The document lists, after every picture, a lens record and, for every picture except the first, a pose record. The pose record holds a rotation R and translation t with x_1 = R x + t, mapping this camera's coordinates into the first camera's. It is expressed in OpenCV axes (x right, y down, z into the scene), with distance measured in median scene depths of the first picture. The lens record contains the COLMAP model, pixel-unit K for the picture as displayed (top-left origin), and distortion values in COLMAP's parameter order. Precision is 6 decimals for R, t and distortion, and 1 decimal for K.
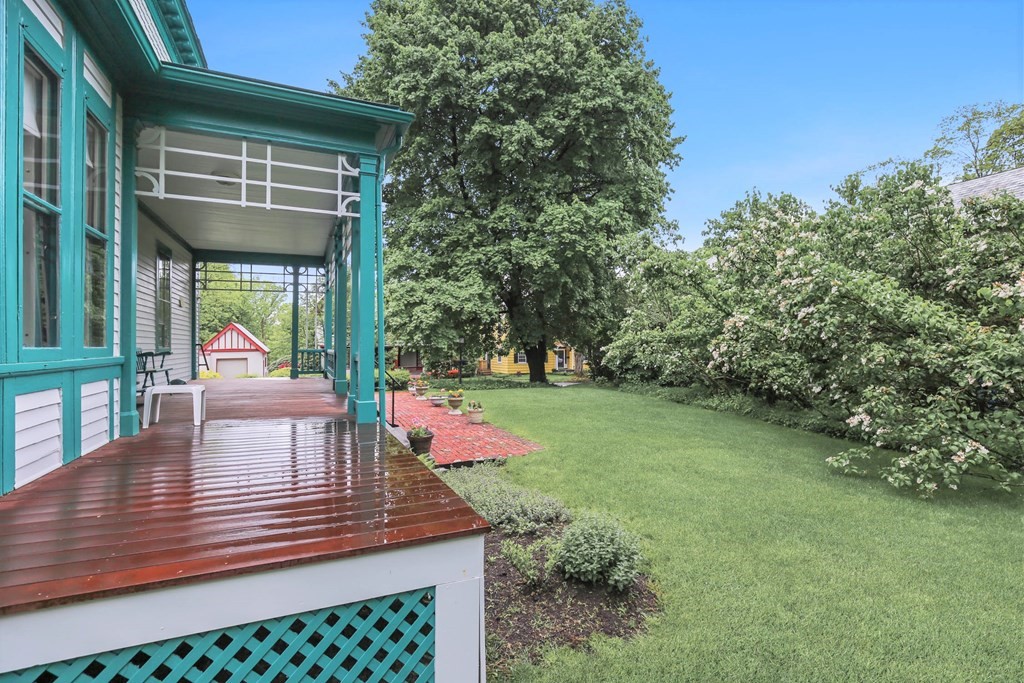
lens RADIAL K [[488.9, 0, 512.4], [0, 488.9, 335.3], [0, 0, 1]] dist [-0.014097, 0.001580]
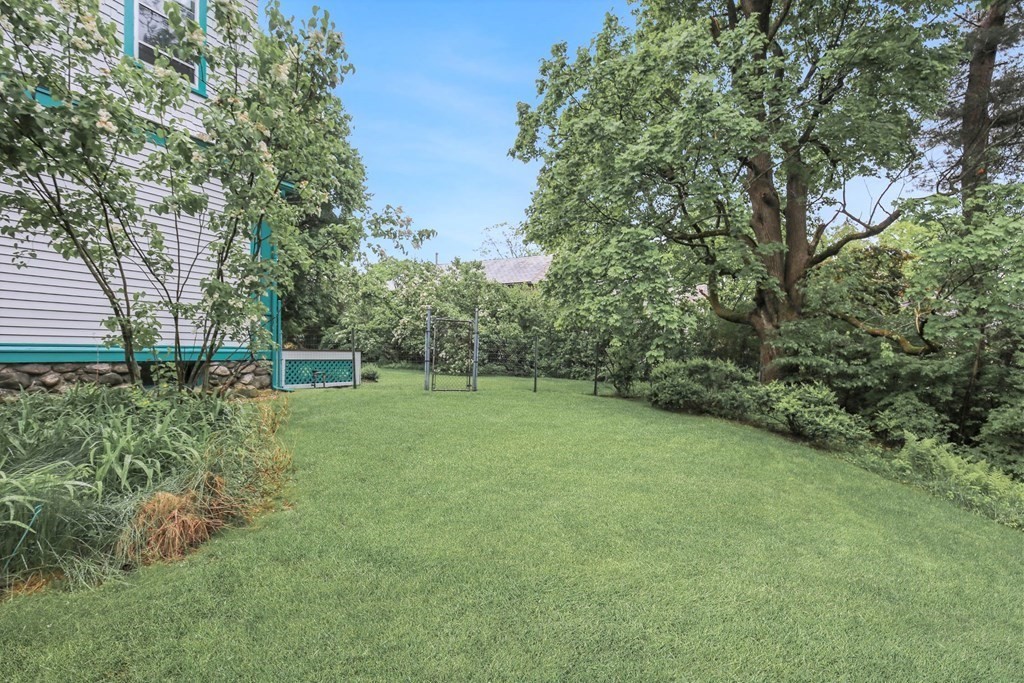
lens RADIAL K [[488.9, 0, 511.0], [0, 488.9, 337.8], [0, 0, 1]] dist [-0.014097, 0.001580]
pose [[0.797375, 0.030647, 0.602706, -0.440968], [-0.023795, 0.999530, -0.019345, 0.069760], [-0.603015, 0.001083, 0.797729, -0.955157]]
